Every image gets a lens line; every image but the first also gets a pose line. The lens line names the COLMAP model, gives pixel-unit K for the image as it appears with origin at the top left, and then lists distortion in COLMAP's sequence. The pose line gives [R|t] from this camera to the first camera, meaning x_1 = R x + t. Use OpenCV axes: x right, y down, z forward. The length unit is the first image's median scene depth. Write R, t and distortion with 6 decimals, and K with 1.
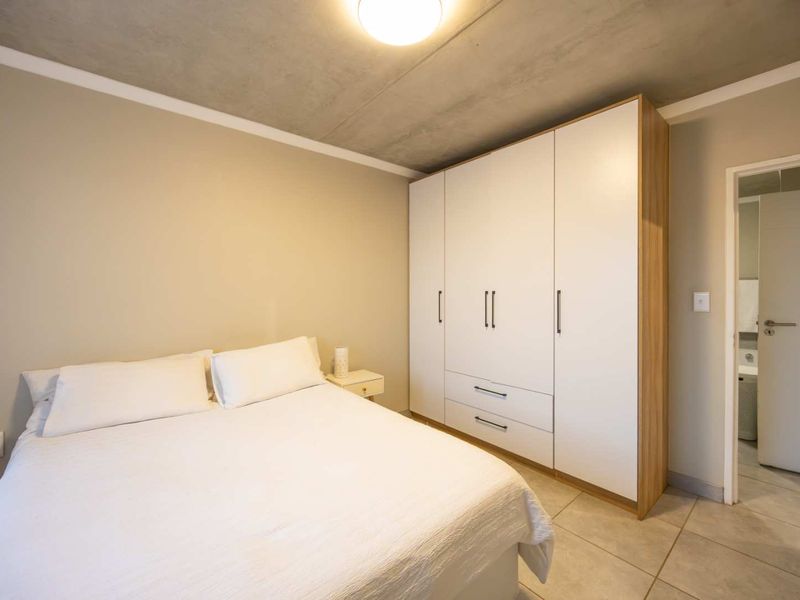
lens RADIAL K [[344.3, 0, 398.1], [0, 344.3, 296.0], [0, 0, 1]] dist [-0.001115, 0.000085]
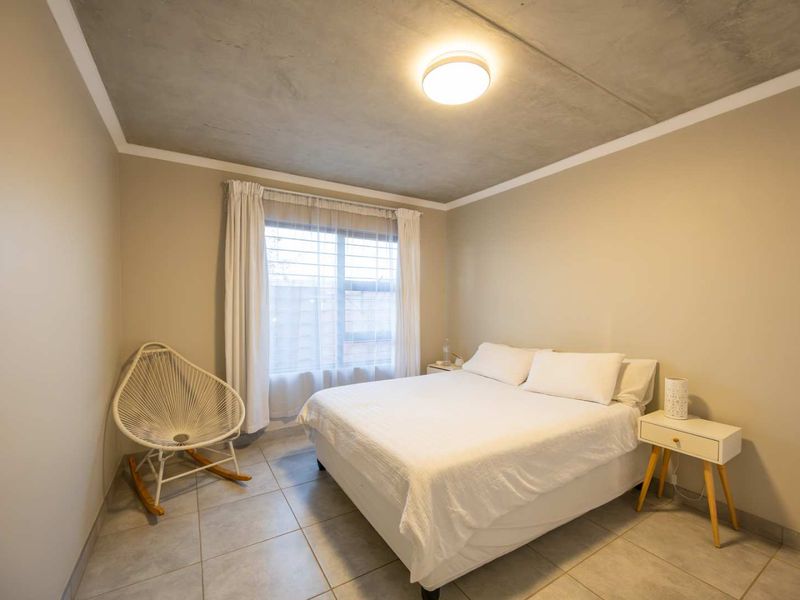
lens RADIAL K [[344.3, 0, 398.1], [0, 344.3, 296.0], [0, 0, 1]] dist [-0.001115, 0.000085]
pose [[-0.143949, -0.027753, -0.989196, 0.730383], [-0.026121, 0.999365, -0.024237, 0.005695], [0.989240, 0.022350, -0.144583, 0.552945]]
